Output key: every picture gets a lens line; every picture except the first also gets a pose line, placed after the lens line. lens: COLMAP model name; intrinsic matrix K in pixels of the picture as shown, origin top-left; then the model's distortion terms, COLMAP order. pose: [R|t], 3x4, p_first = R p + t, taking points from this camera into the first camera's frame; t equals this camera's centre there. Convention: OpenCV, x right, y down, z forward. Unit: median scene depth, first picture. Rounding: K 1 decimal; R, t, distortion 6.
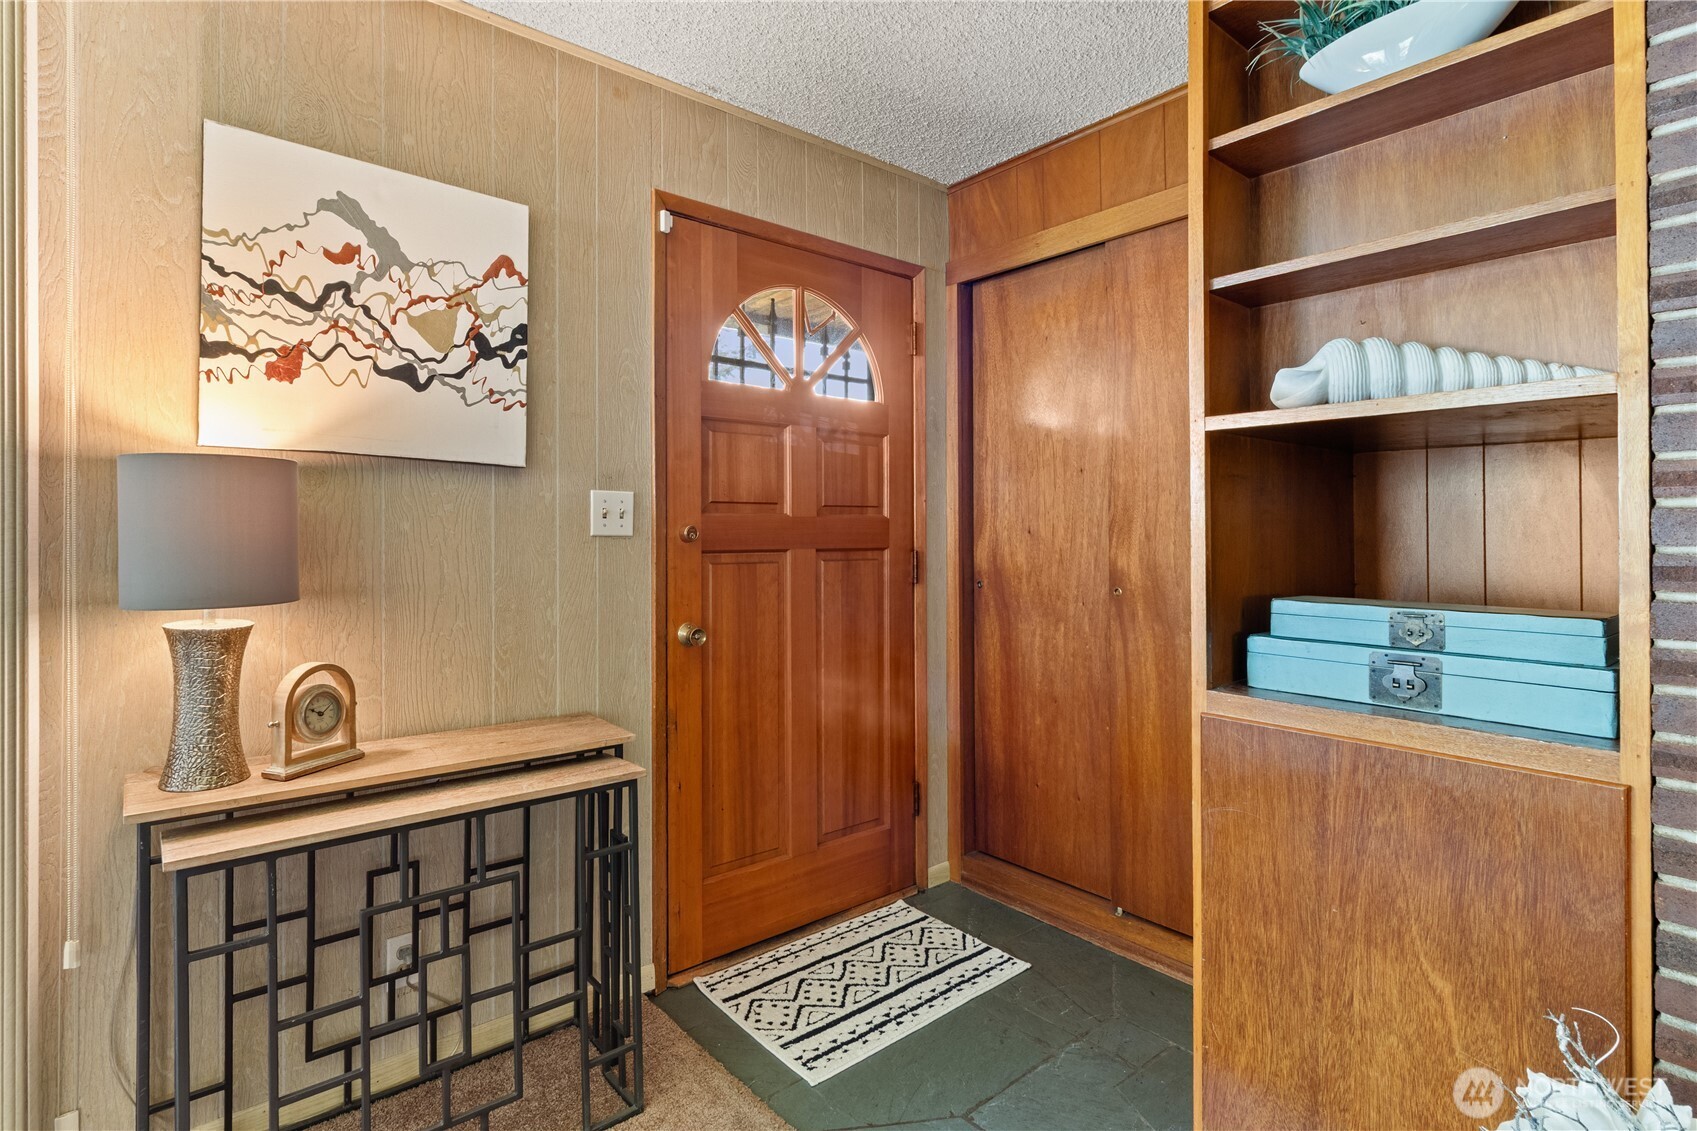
lens RADIAL K [[800.0, 0, 849.6], [0, 800.0, 509.2], [0, 0, 1]] dist [0.003238, 0.000383]
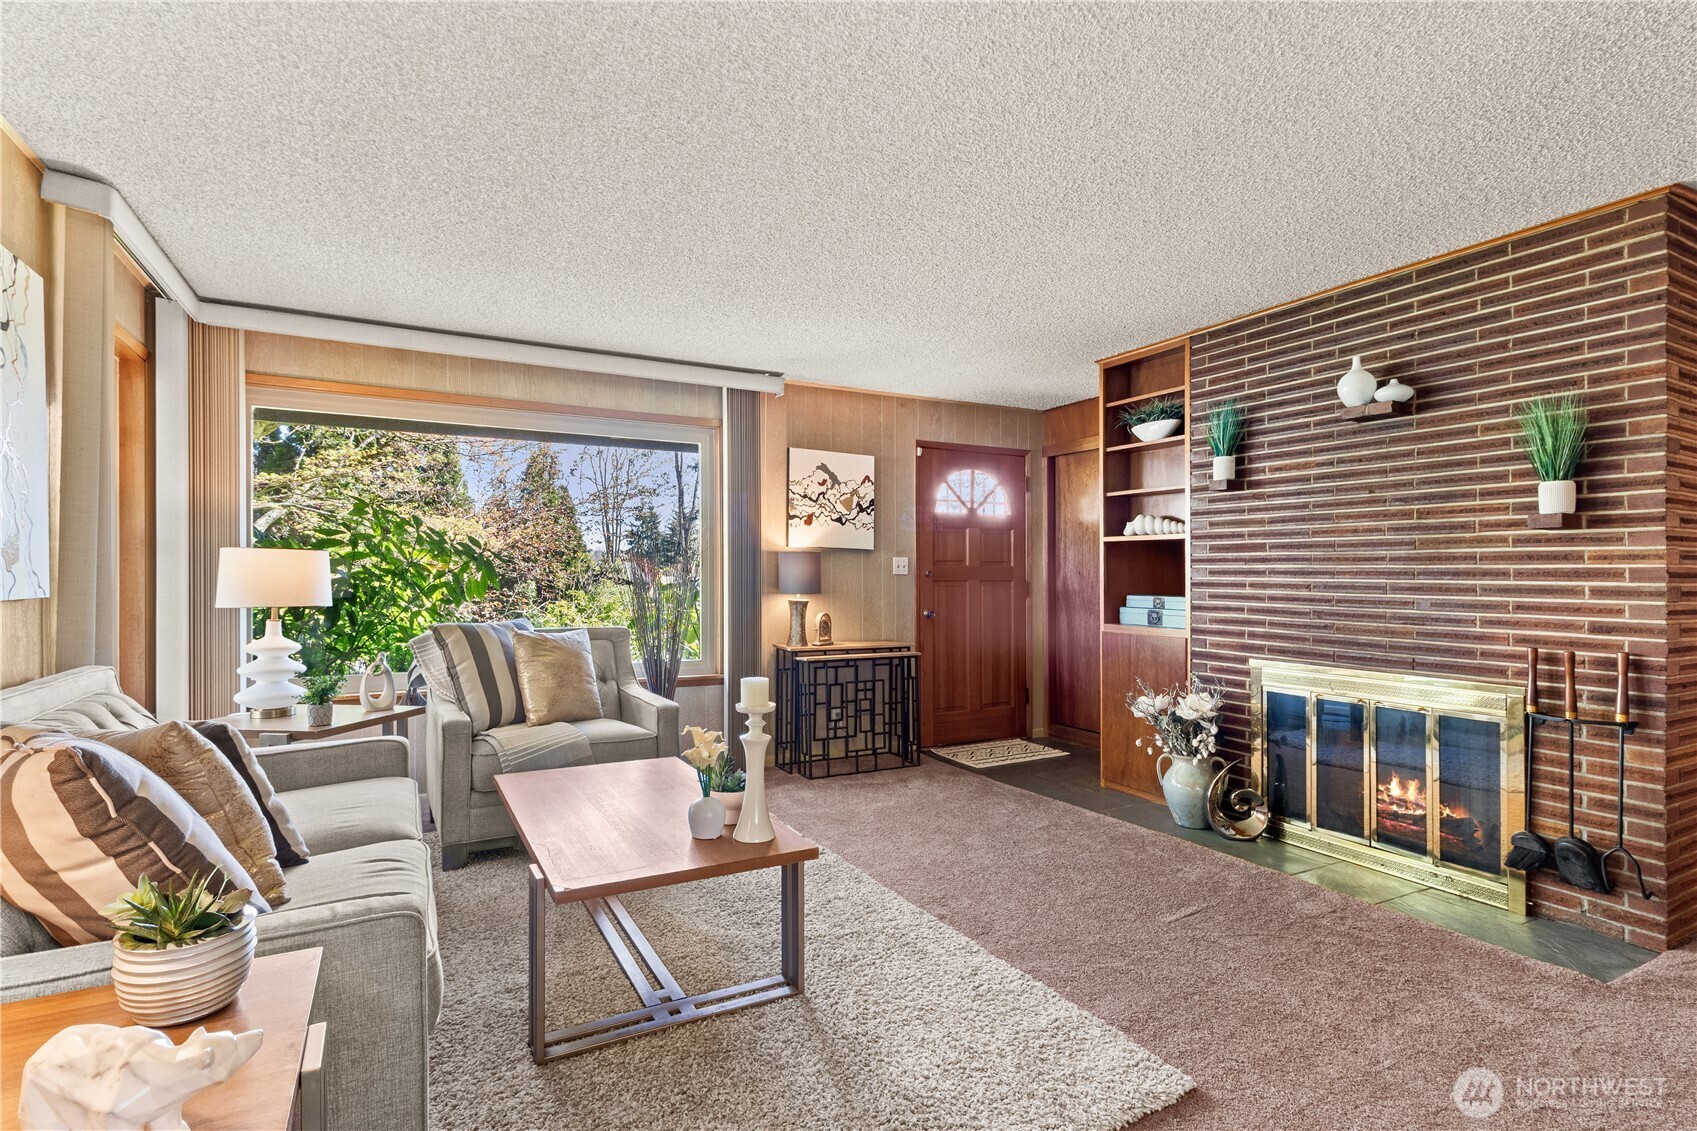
lens RADIAL K [[822.4, 0, 824.3], [0, 822.4, 574.4], [0, 0, 1]] dist [-0.001606, 0.000051]
pose [[0.972295, 0.002359, -0.233745, 0.098213], [0.004963, 0.999515, 0.030732, -0.055024], [0.233704, -0.031040, 0.971812, -1.807222]]
